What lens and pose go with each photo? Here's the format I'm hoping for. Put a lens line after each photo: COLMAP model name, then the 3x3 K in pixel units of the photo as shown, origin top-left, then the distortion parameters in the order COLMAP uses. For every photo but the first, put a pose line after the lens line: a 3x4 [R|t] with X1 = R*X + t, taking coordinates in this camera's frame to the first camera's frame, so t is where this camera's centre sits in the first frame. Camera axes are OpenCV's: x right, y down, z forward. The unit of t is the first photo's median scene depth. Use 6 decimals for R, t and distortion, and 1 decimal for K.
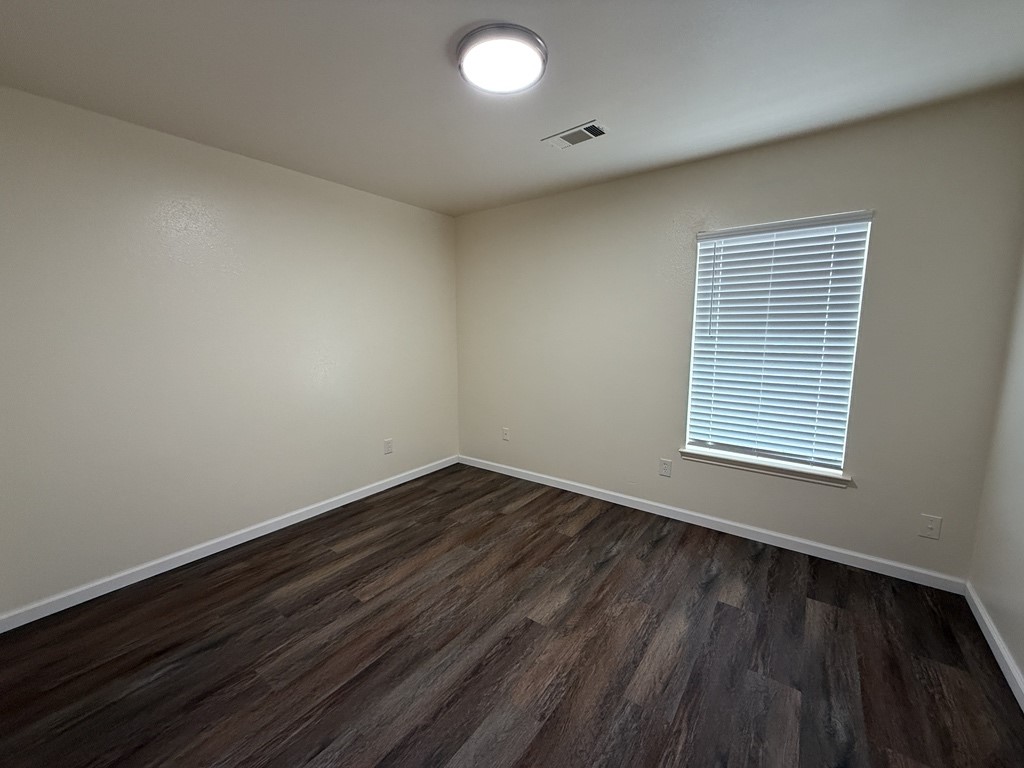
lens RADIAL K [[428.0, 0, 512.0], [0, 428.0, 384.0], [0, 0, 1]] dist [0.018910, 0.000019]
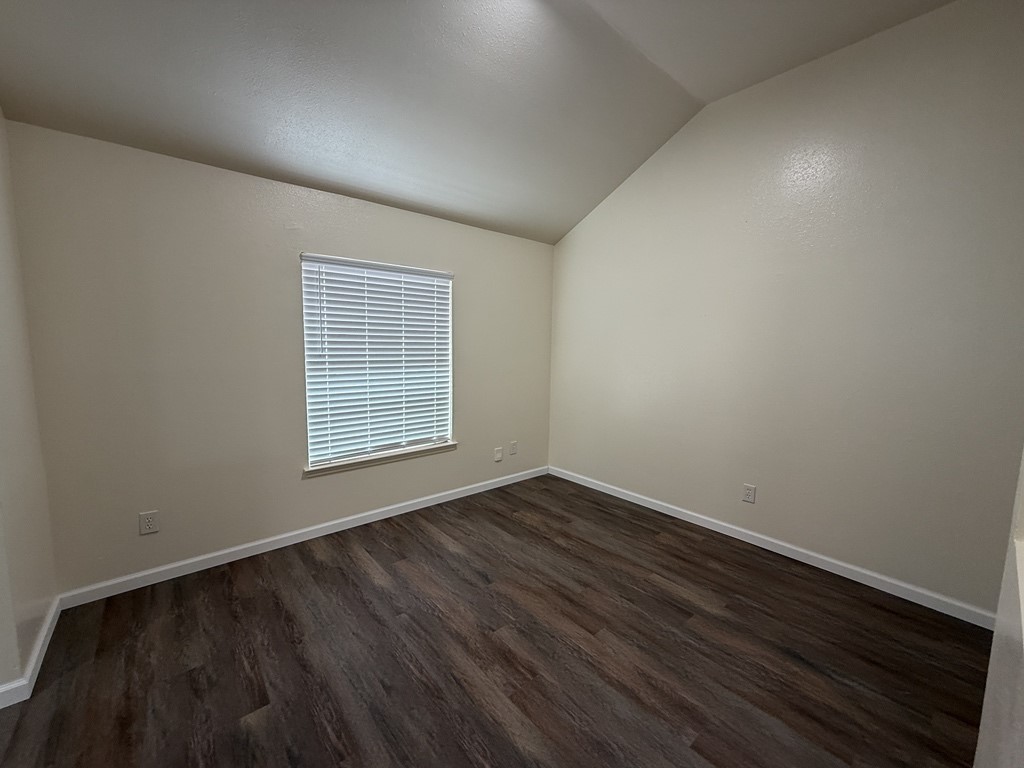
lens RADIAL K [[409.4, 0, 512.0], [0, 409.4, 384.0], [0, 0, 1]] dist [0.000064, 0.000175]
pose [[0.221482, -0.092452, 0.970772, -0.403527], [0.121874, 0.990315, 0.066507, -0.047274], [-0.967519, 0.103582, 0.230604, 0.316907]]
